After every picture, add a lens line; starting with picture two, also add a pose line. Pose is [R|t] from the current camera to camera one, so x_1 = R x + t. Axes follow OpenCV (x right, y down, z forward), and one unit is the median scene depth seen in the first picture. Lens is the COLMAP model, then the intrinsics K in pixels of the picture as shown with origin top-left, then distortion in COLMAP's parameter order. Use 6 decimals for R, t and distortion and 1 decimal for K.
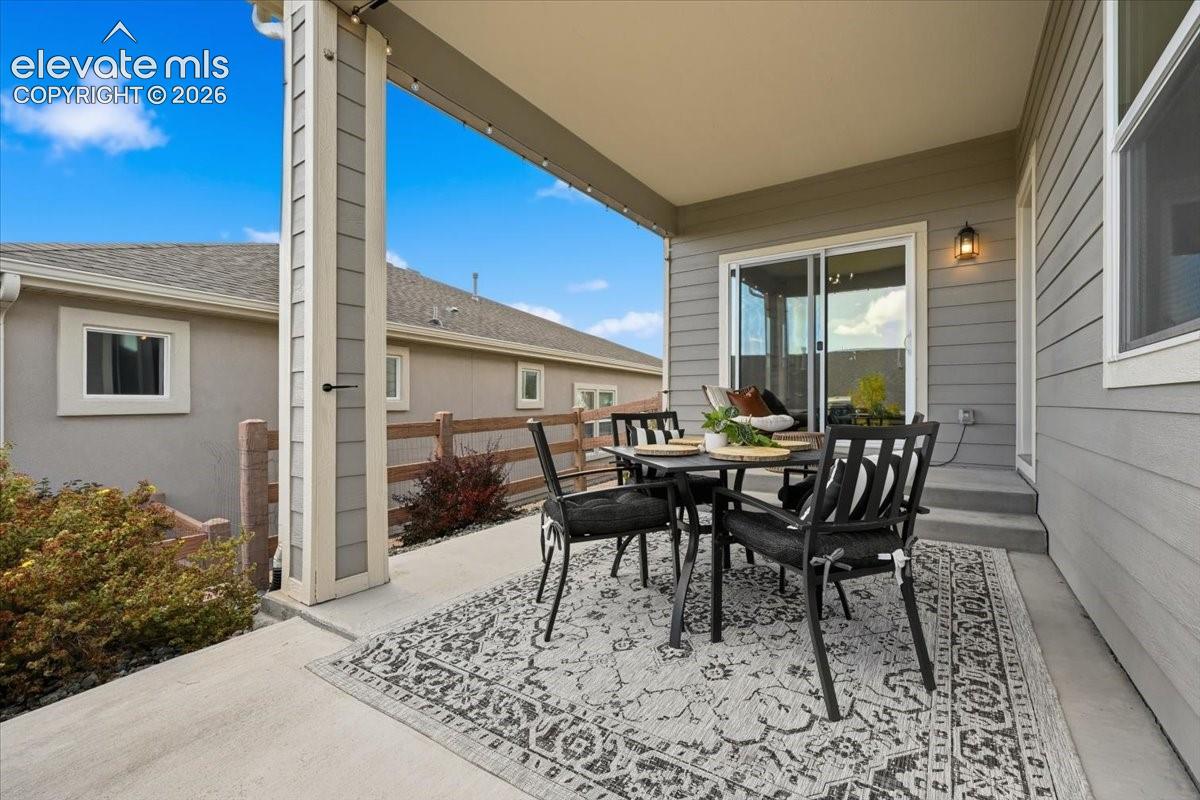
lens RADIAL K [[508.6, 0, 607.7], [0, 508.6, 396.5], [0, 0, 1]] dist [-0.000836, 0.000115]
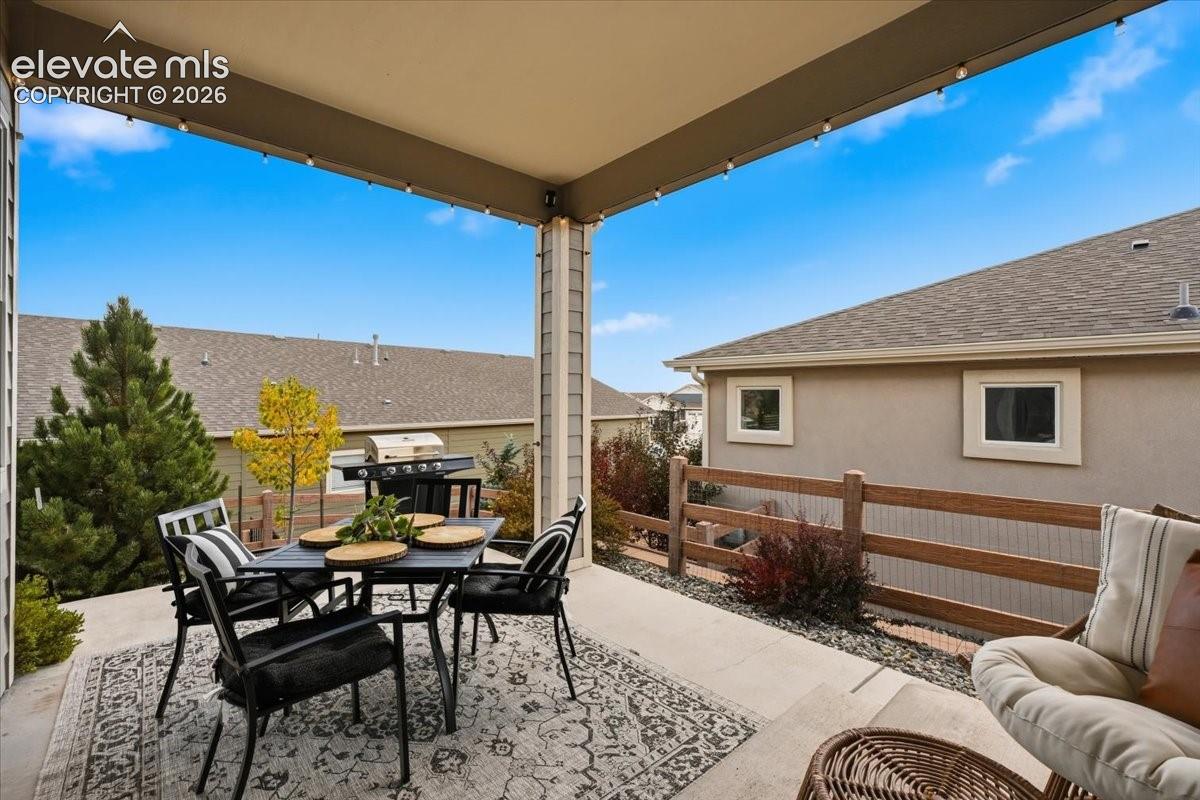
lens RADIAL K [[508.6, 0, 607.7], [0, 508.6, 396.5], [0, 0, 1]] dist [-0.000836, 0.000115]
pose [[-0.241905, -0.004346, -0.970290, 0.688107], [0.003901, 0.999978, -0.005451, -0.106591], [0.970292, -0.005104, -0.241883, 1.030403]]
